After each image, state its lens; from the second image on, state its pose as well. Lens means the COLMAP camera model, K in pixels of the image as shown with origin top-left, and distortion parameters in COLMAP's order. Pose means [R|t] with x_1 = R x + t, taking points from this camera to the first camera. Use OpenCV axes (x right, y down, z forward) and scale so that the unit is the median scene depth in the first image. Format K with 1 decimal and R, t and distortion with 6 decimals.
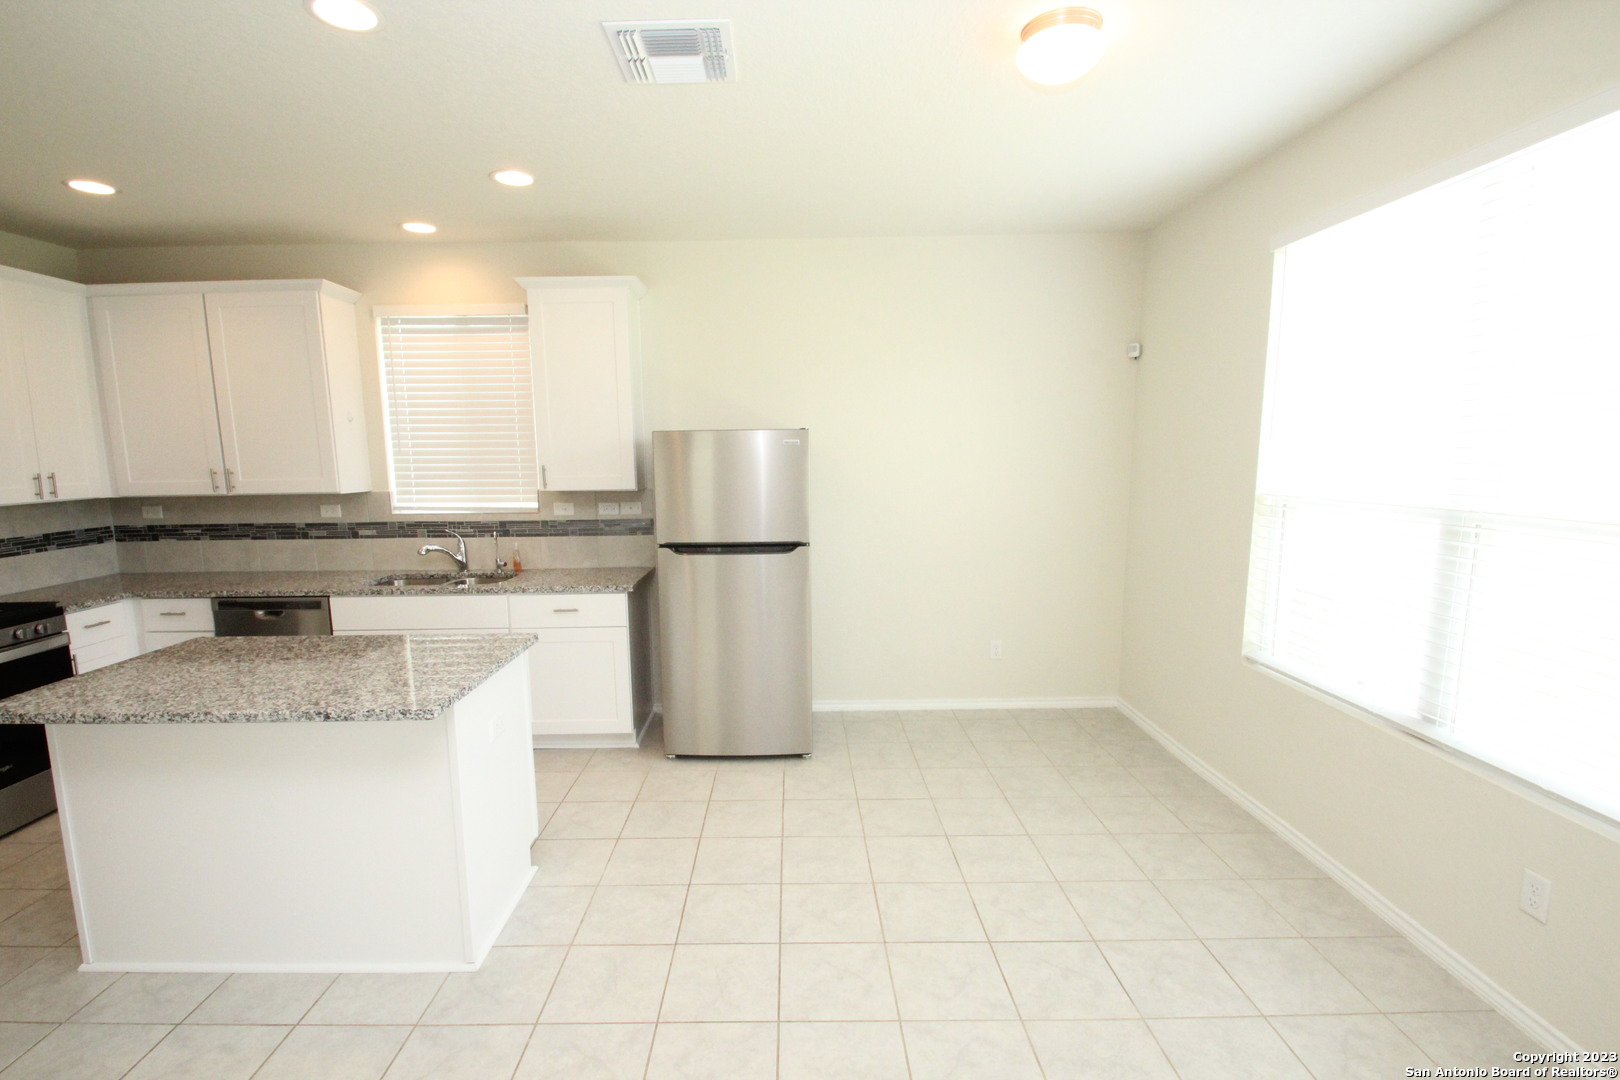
lens RADIAL K [[751.8, 0, 786.8], [0, 751.8, 565.4], [0, 0, 1]] dist [0.010407, -0.013082]
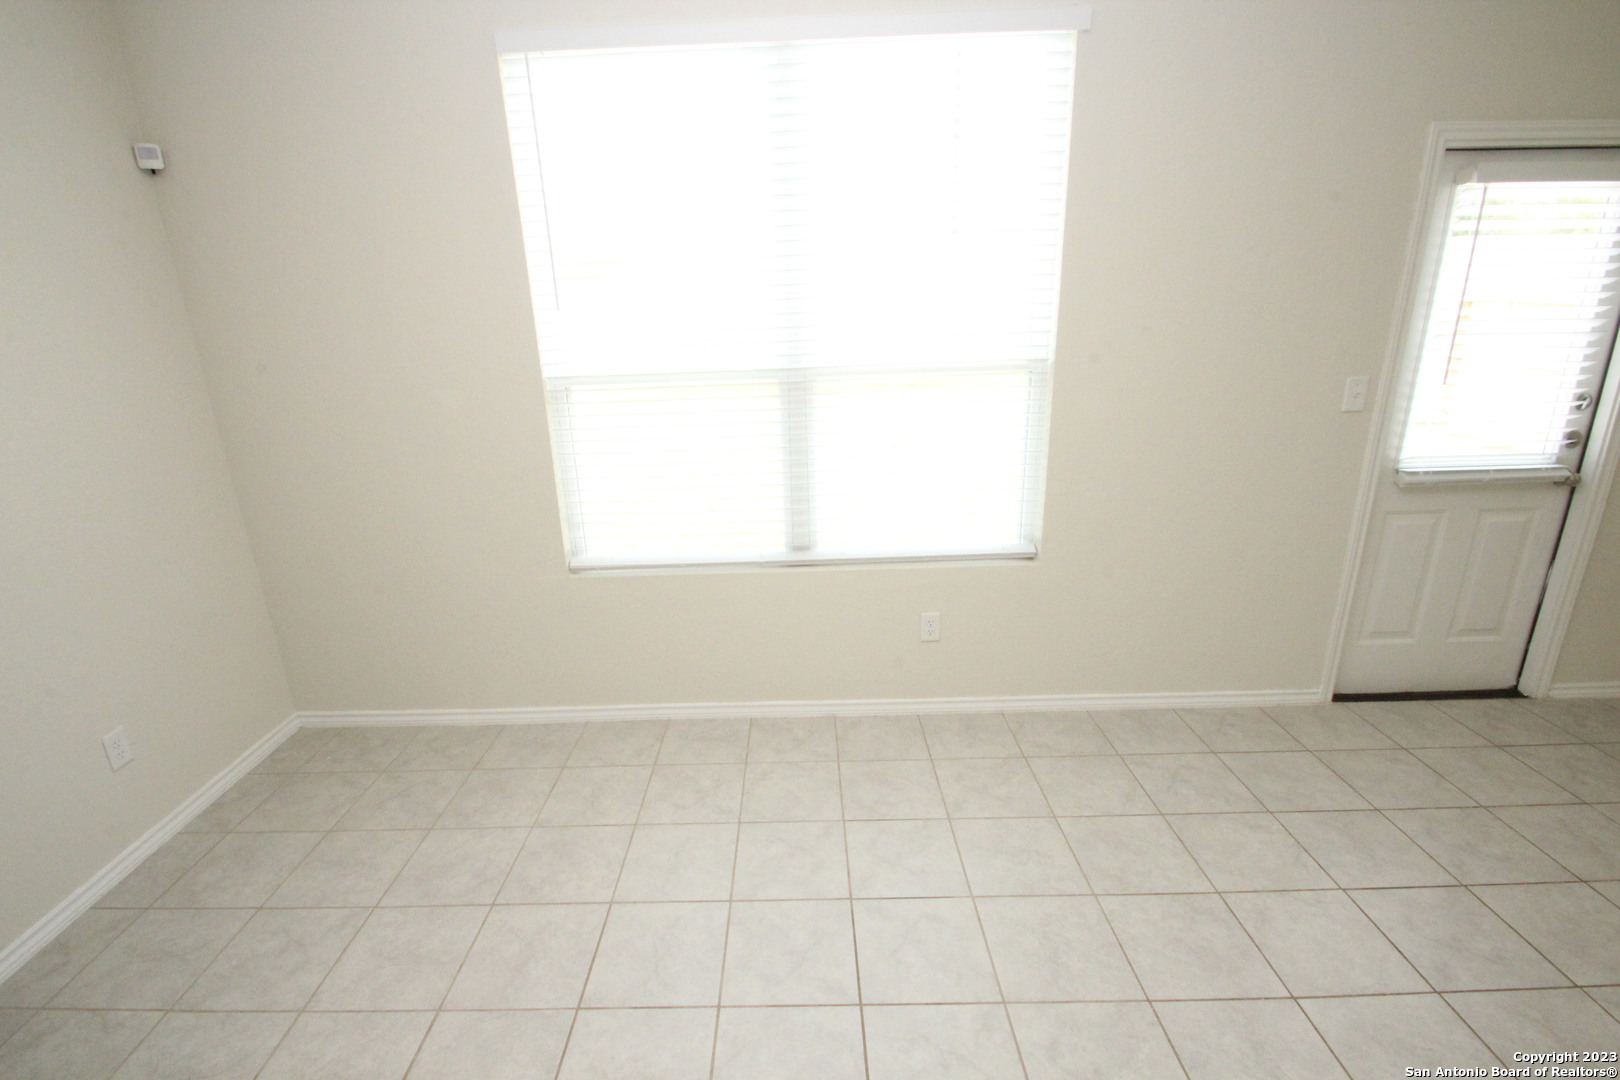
lens RADIAL K [[751.8, 0, 786.8], [0, 751.8, 565.4], [0, 0, 1]] dist [0.010407, -0.013082]
pose [[0.005424, -0.286736, 0.957994, -0.175459], [0.184131, 0.941914, 0.280881, -0.063446], [-0.982887, 0.174873, 0.057906, 0.550728]]
